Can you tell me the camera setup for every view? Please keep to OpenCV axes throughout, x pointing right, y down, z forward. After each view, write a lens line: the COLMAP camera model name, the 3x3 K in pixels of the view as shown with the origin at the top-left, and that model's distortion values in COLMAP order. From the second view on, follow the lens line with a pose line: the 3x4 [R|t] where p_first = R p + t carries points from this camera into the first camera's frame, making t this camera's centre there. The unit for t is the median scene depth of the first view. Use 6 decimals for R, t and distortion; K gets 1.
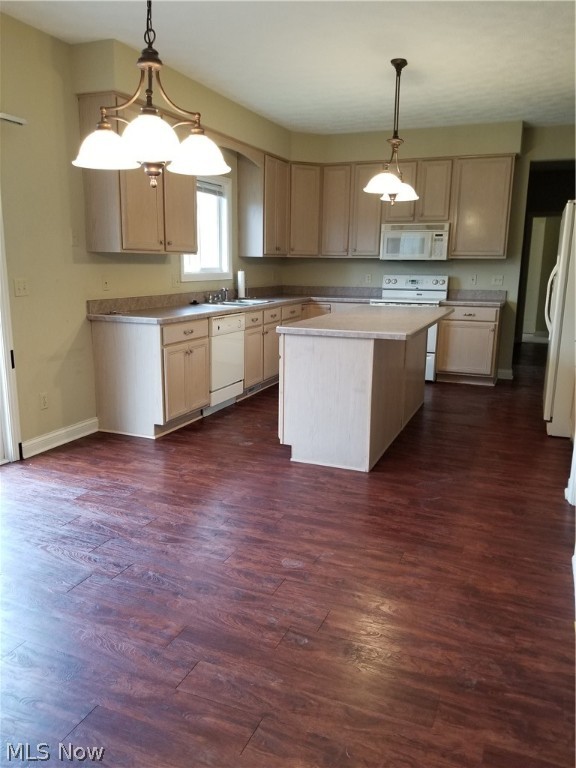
lens RADIAL K [[597.6, 0, 288.0], [0, 597.6, 384.0], [0, 0, 1]] dist [0.098674, -0.182338]
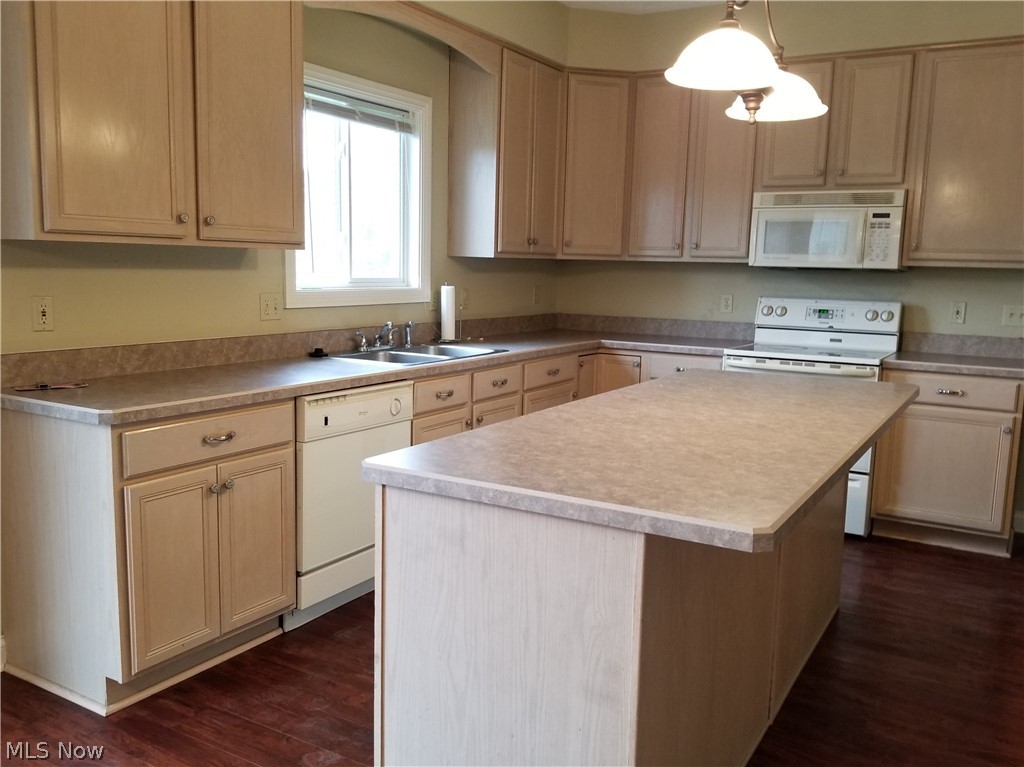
lens RADIAL K [[876.9, 0, 516.5], [0, 876.9, 382.0], [0, 0, 1]] dist [0.095027, -0.184597]
pose [[0.989305, 0.031891, -0.142336, 0.087238], [-0.041895, 0.996816, -0.067846, -0.072238], [0.139719, 0.073083, 0.987490, 0.348447]]
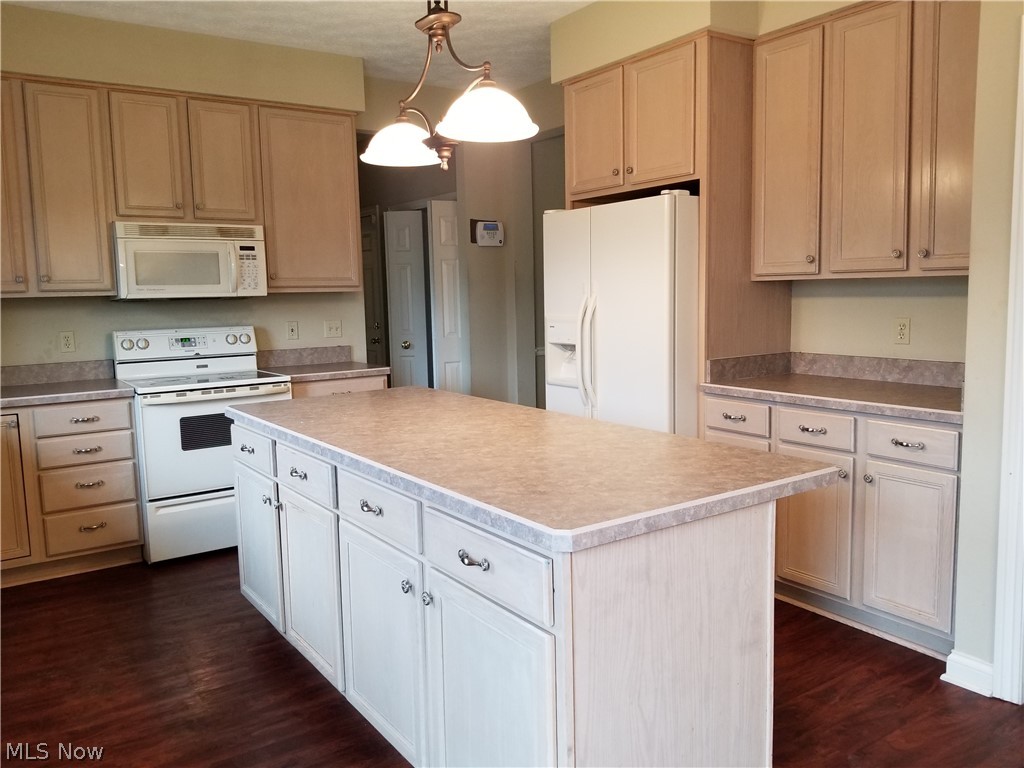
lens RADIAL K [[796.8, 0, 518.0], [0, 796.8, 366.1], [0, 0, 1]] dist [0.098674, -0.182338]
pose [[0.546741, -0.104026, 0.830815, -0.221298], [0.196216, 0.980540, -0.006352, -0.114818], [-0.813987, 0.166492, 0.556513, 0.518737]]
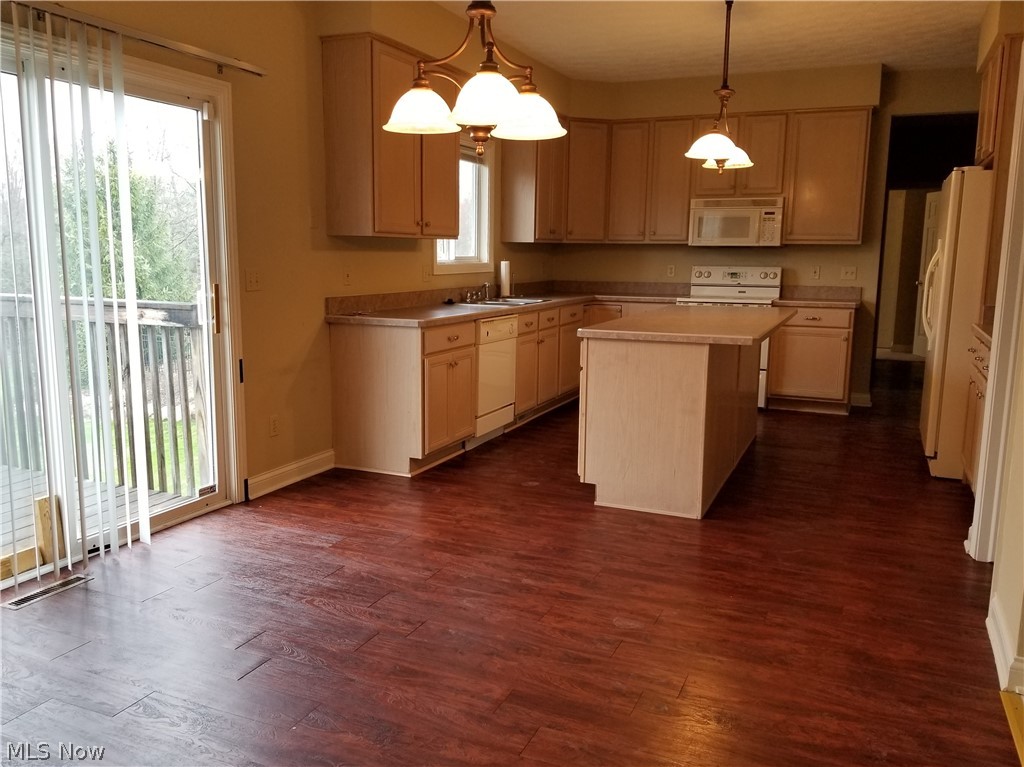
lens RADIAL K [[841.8, 0, 507.0], [0, 841.8, 381.5], [0, 0, 1]] dist [0.095077, -0.169817]
pose [[0.999702, 0.002543, -0.024277, -0.055382], [-0.003732, 0.998788, -0.049077, 0.016676], [0.024123, 0.049153, 0.998500, -0.057053]]
